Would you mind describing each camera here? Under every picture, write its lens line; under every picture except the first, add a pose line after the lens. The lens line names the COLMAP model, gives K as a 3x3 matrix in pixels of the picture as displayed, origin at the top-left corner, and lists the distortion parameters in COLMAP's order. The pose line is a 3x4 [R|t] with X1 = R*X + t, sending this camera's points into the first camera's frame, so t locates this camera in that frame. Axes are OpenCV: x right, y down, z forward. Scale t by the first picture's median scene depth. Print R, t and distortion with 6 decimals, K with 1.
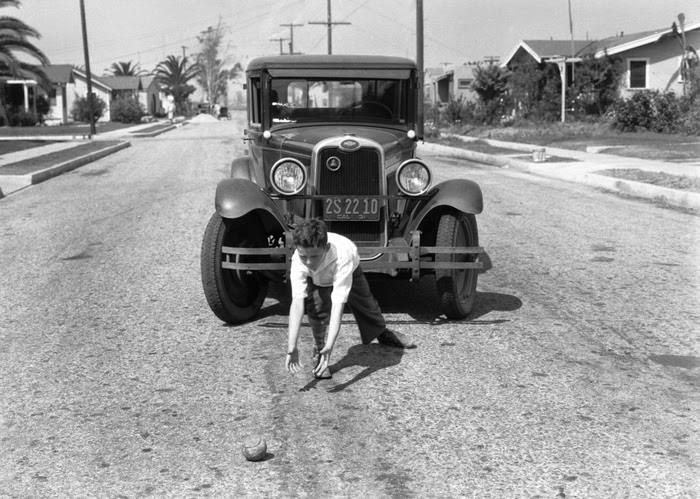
lens RADIAL K [[1159.8, 0, 351.1], [0, 1159.8, 248.8], [0, 0, 1]] dist [-0.033601, 0.000000]
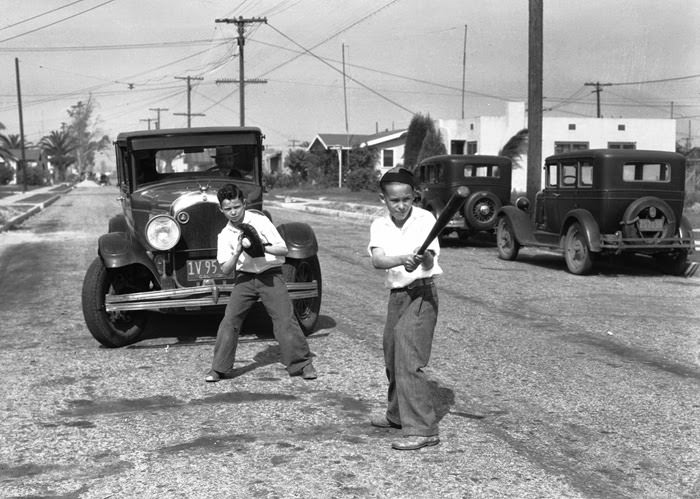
lens RADIAL K [[1159.8, 0, 351.7], [0, 1159.8, 248.2], [0, 0, 1]] dist [-0.033601, 0.000000]
pose [[0.992712, 0.010540, 0.120047, 0.008314], [-0.003052, 0.998048, -0.062385, 0.042014], [-0.120470, 0.061564, 0.990806, -0.330660]]
